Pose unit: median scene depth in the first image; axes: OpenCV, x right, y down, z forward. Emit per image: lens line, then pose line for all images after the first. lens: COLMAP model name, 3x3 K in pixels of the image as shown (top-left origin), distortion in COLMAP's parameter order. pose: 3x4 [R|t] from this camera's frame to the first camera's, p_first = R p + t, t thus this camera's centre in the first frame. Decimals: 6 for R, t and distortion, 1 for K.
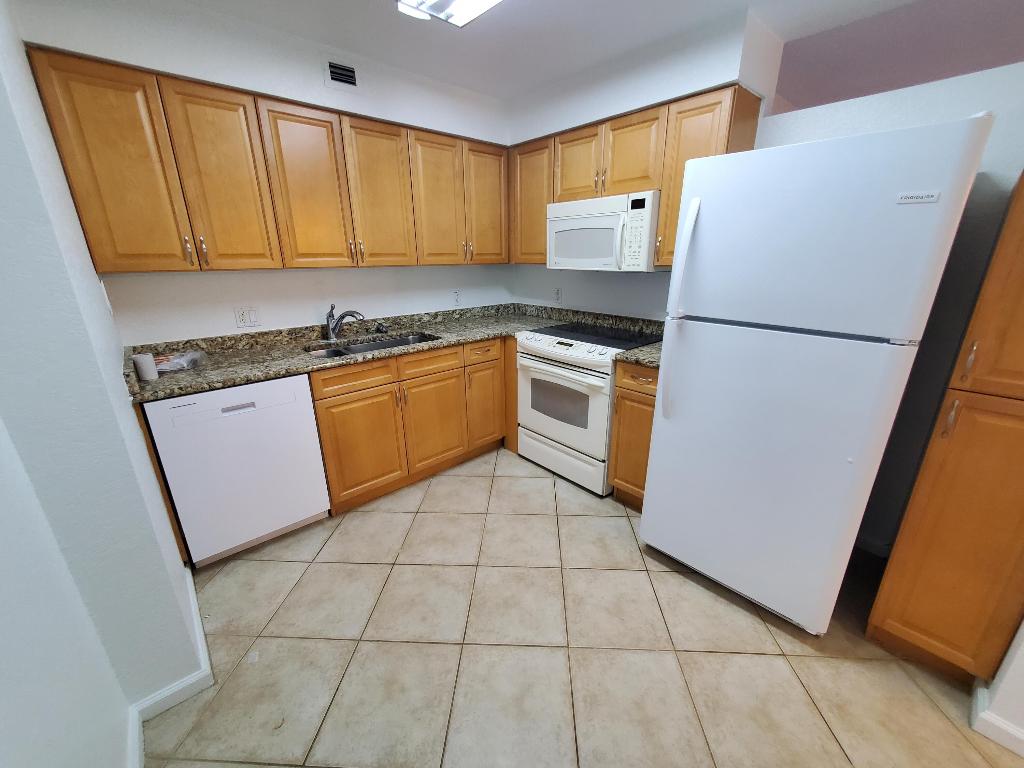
lens RADIAL K [[404.6, 0, 519.1], [0, 404.6, 382.8], [0, 0, 1]] dist [0.007514, -0.000430]
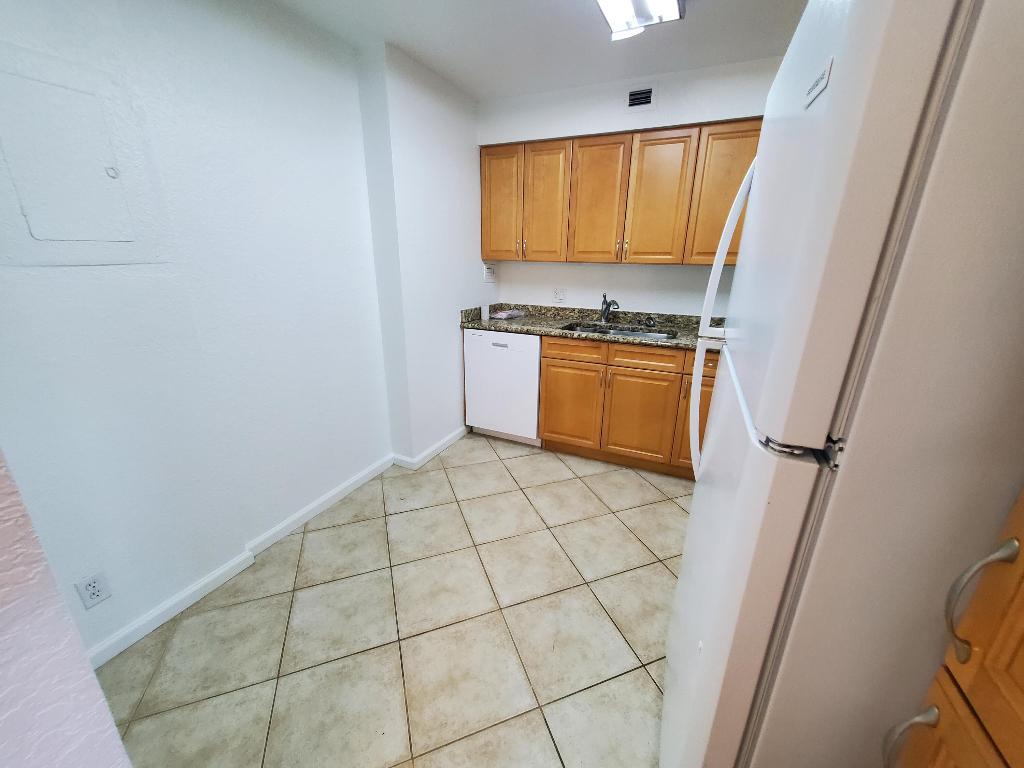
lens RADIAL K [[404.6, 0, 519.1], [0, 404.6, 382.8], [0, 0, 1]] dist [0.007514, -0.000430]
pose [[0.393509, 0.285996, -0.873703, 0.680168], [-0.300522, 0.938184, 0.171751, -0.085587], [0.868814, 0.194981, 0.455132, 0.323638]]
